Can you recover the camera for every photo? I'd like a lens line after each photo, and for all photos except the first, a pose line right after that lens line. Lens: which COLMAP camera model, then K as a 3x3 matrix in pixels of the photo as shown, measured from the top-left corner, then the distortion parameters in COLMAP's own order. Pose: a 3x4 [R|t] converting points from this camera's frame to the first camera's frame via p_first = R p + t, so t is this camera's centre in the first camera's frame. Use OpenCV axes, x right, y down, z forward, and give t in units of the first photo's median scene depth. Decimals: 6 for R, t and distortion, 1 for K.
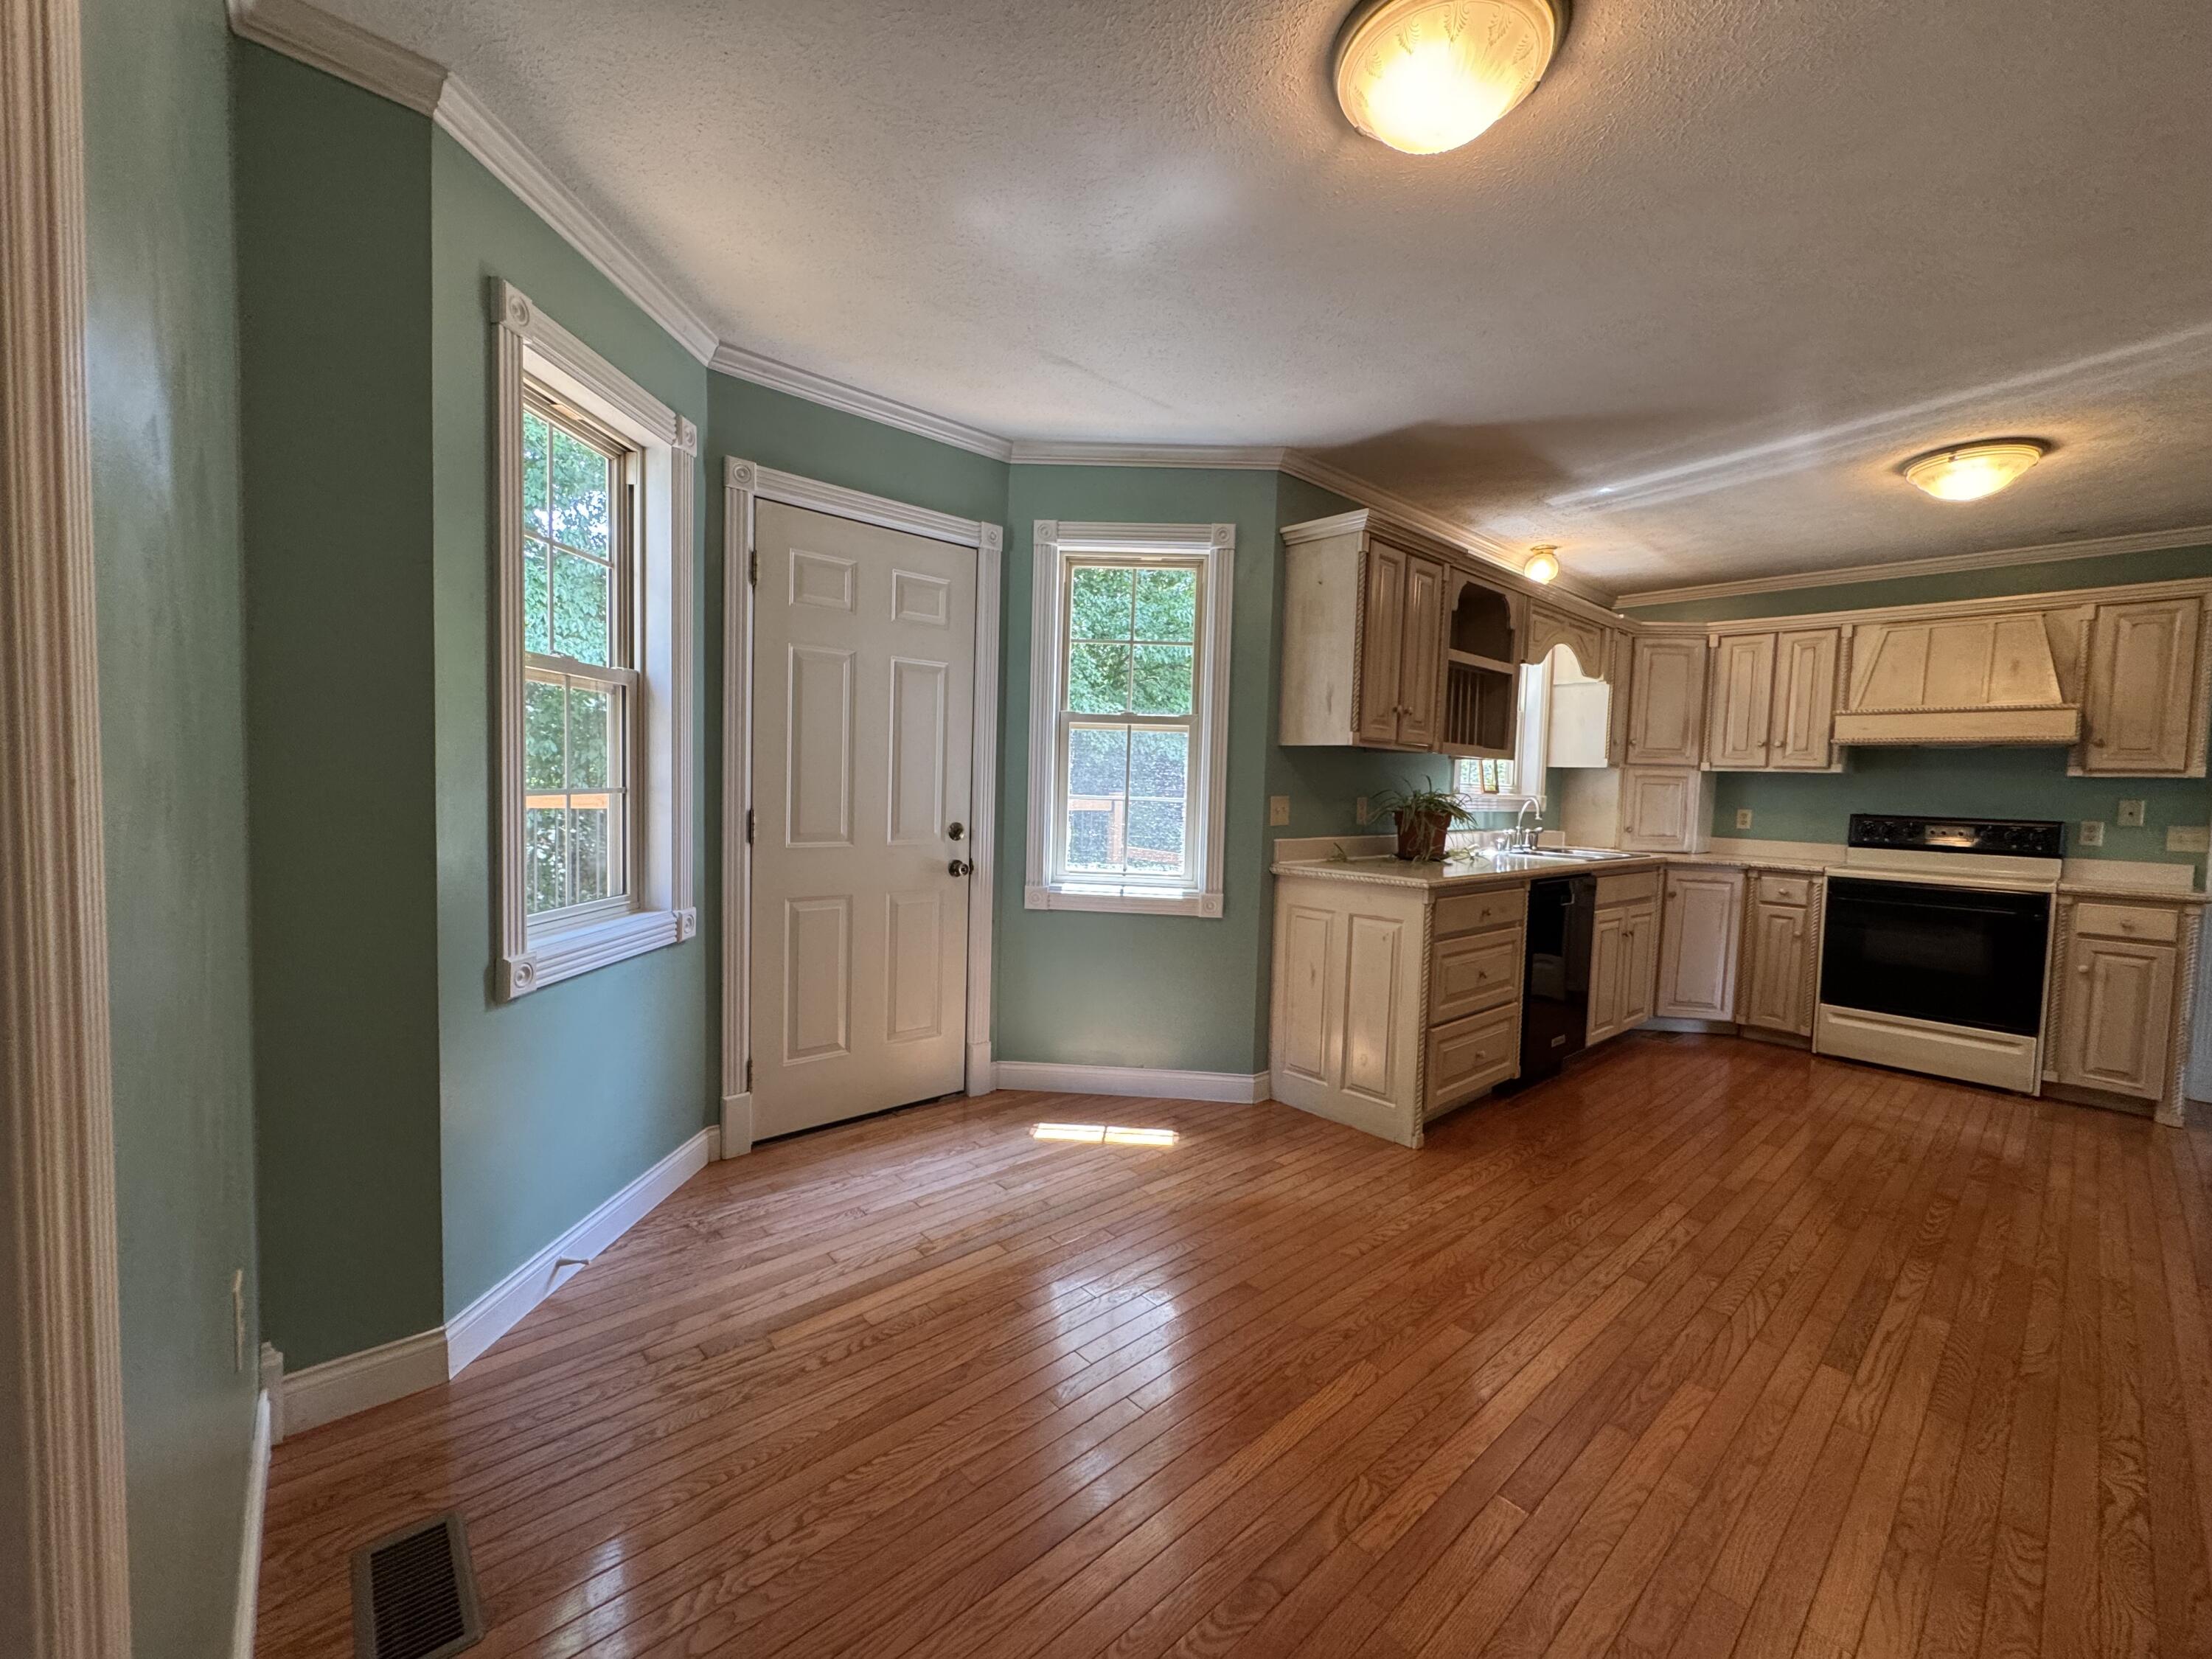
lens RADIAL K [[884.2, 0, 1104.3], [0, 884.2, 829.3], [0, 0, 1]] dist [-0.004230, 0.000454]
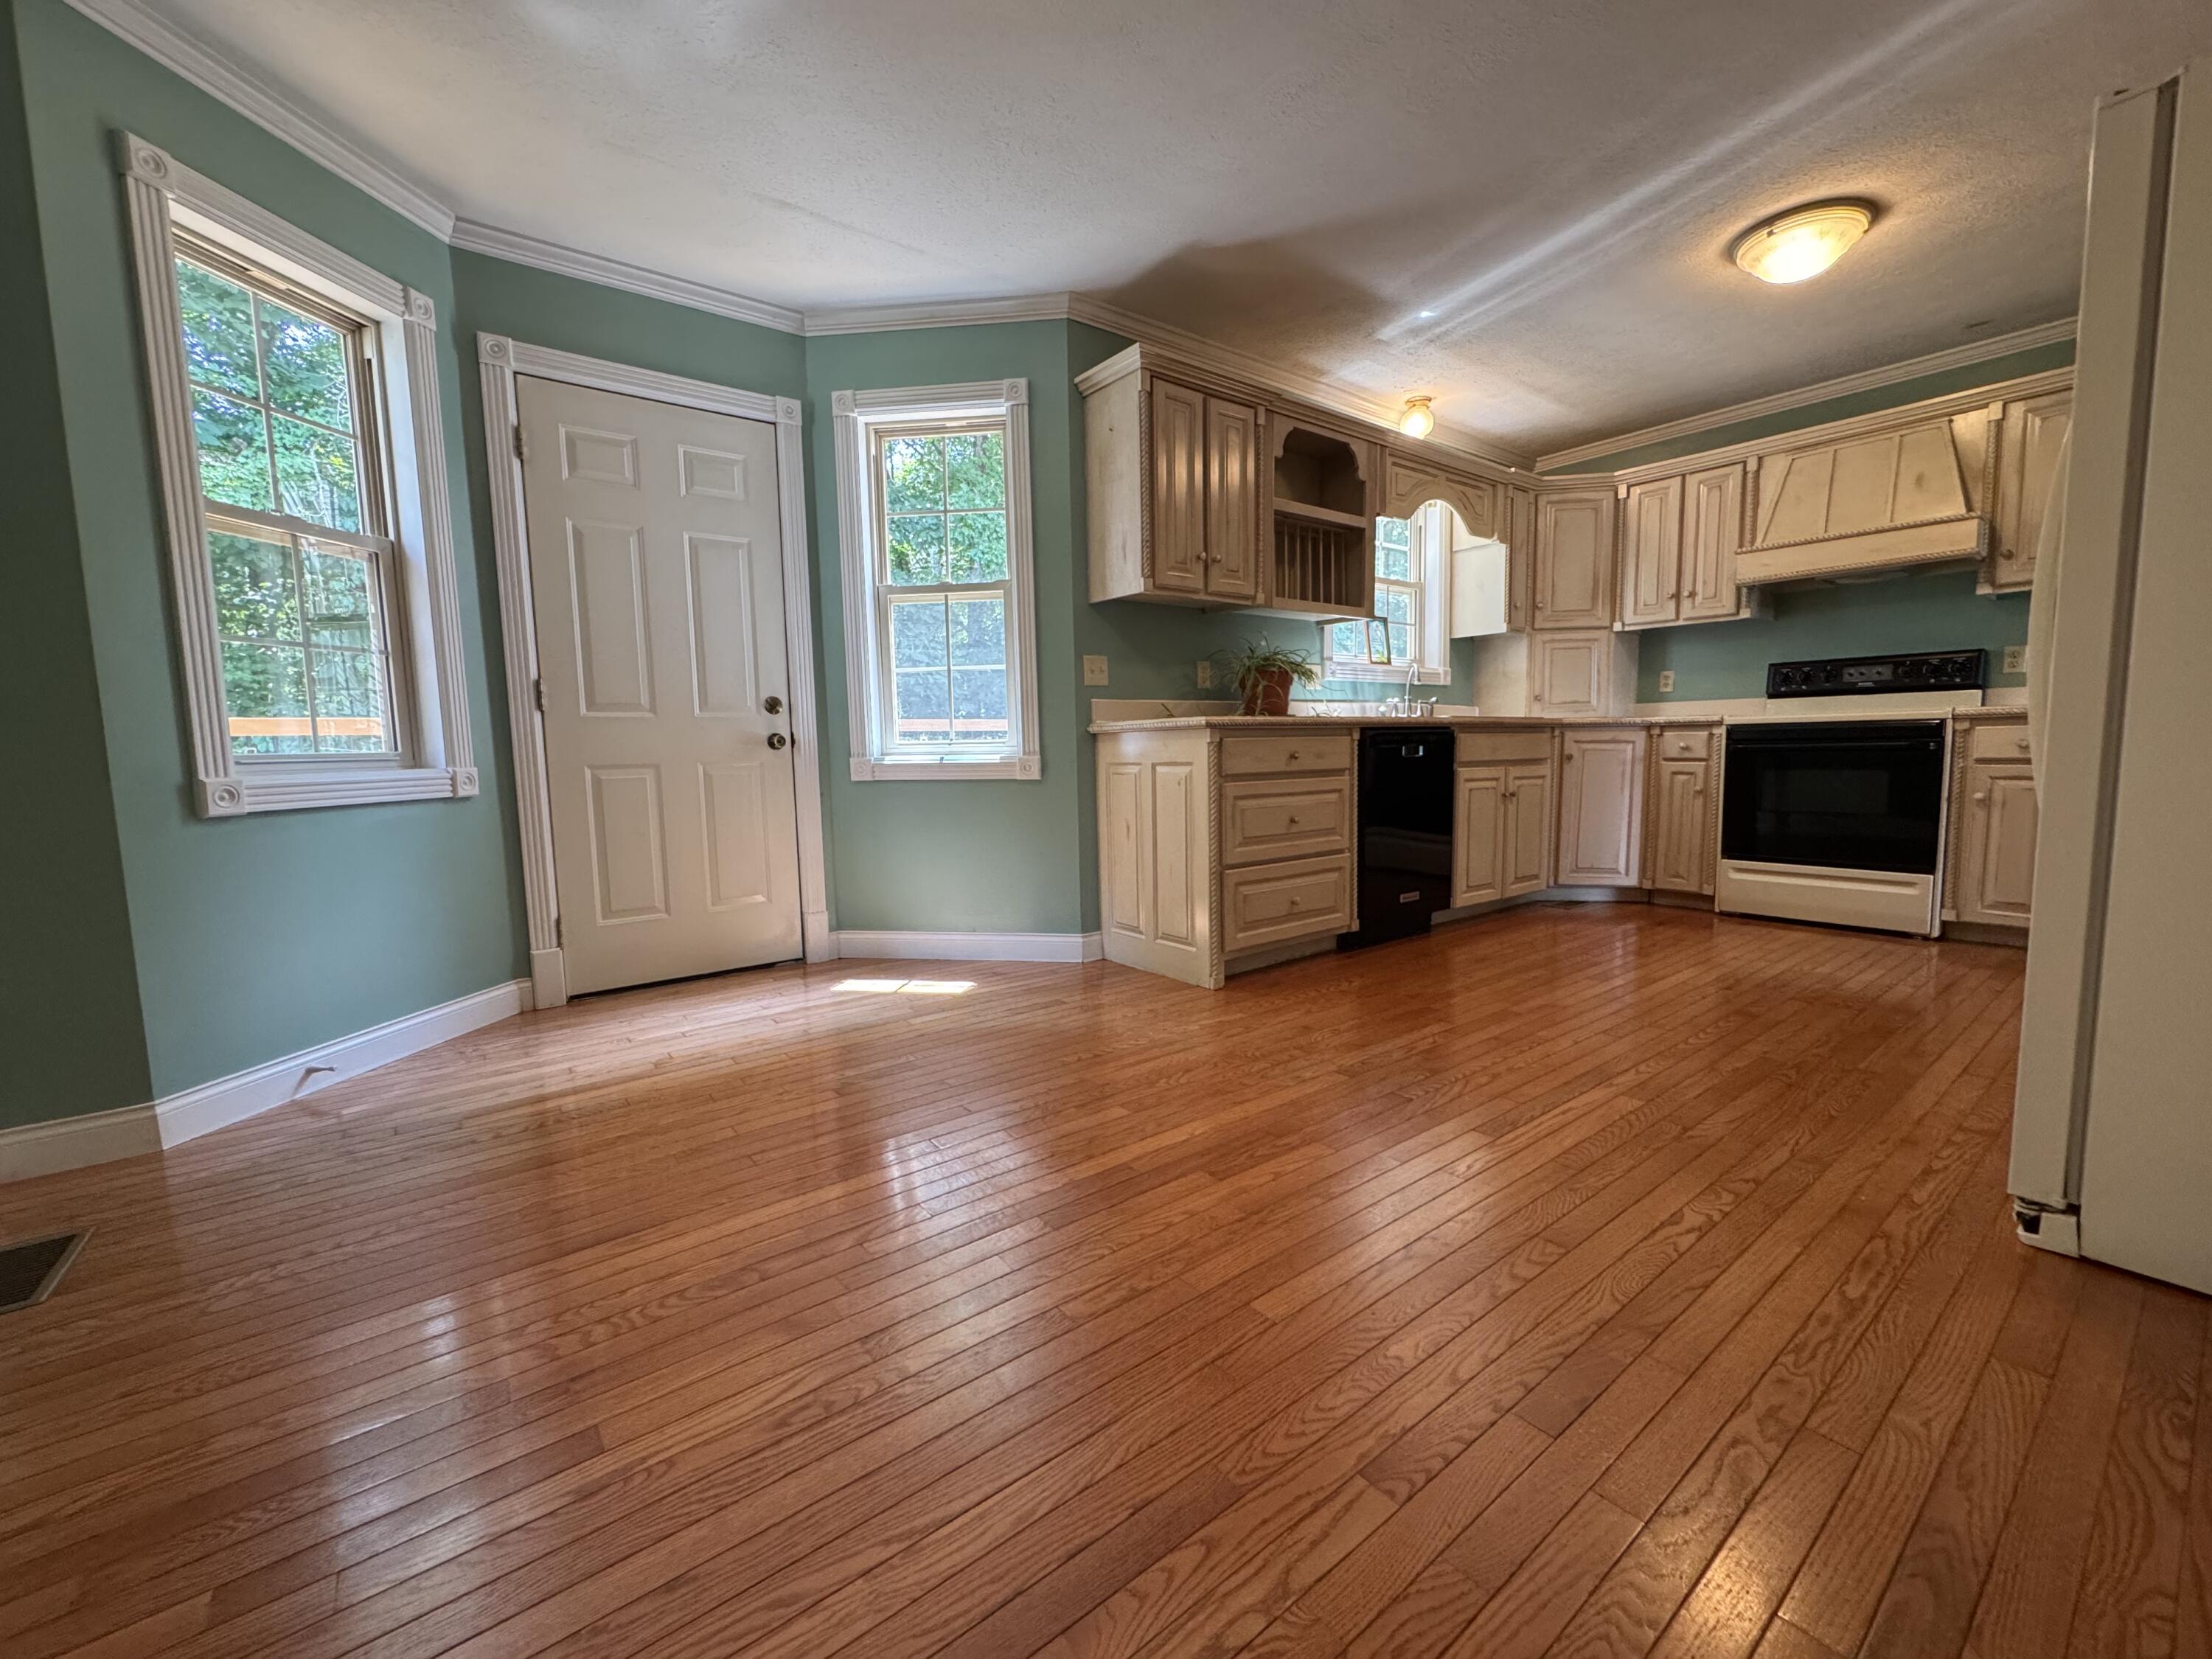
lens RADIAL K [[884.2, 0, 1102.4], [0, 884.2, 830.1], [0, 0, 1]] dist [-0.004230, 0.000454]
pose [[0.995941, -0.044201, -0.078414, 0.281538], [0.047578, 0.997995, 0.041733, 0.119650], [0.076412, -0.045294, 0.996047, -0.000100]]
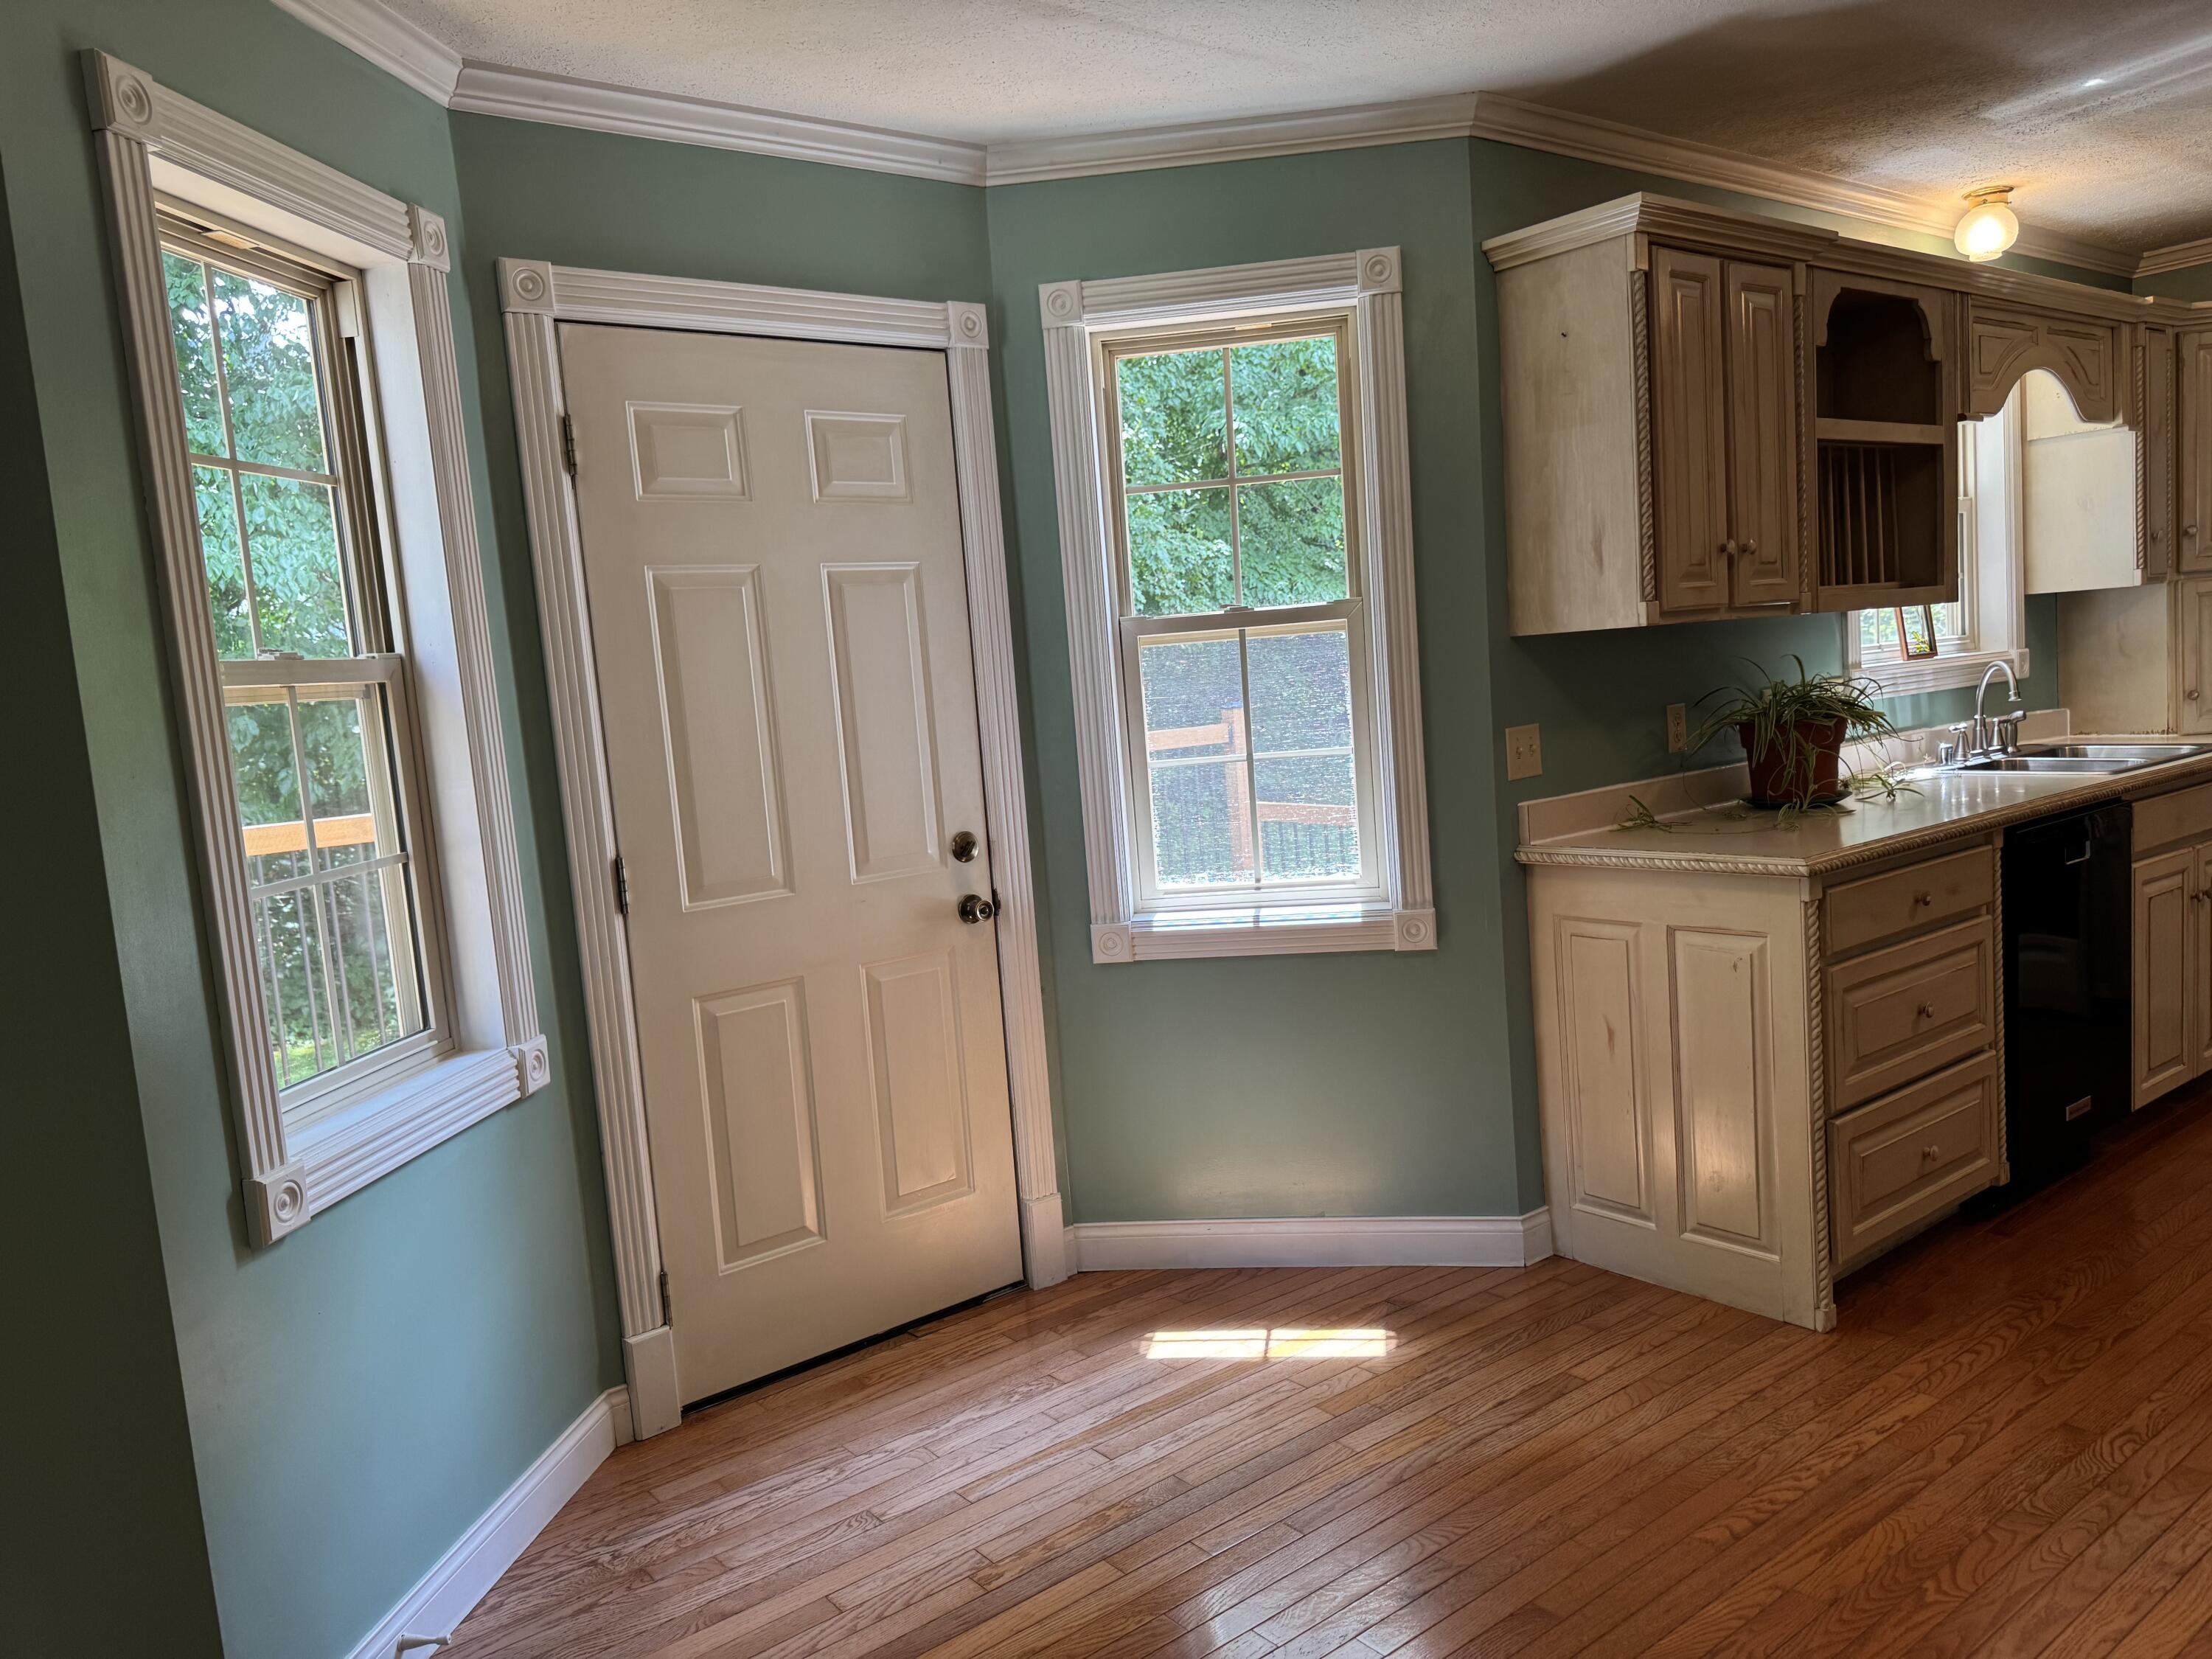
lens RADIAL K [[1557.4, 0, 1111.1], [0, 1557.4, 840.6], [0, 0, 1]] dist [0.052298, -0.066248]
pose [[0.991915, -0.099093, -0.079280, 0.010273], [0.103496, 0.993190, 0.053496, -0.045648], [0.073439, -0.061269, 0.995416, -0.014071]]
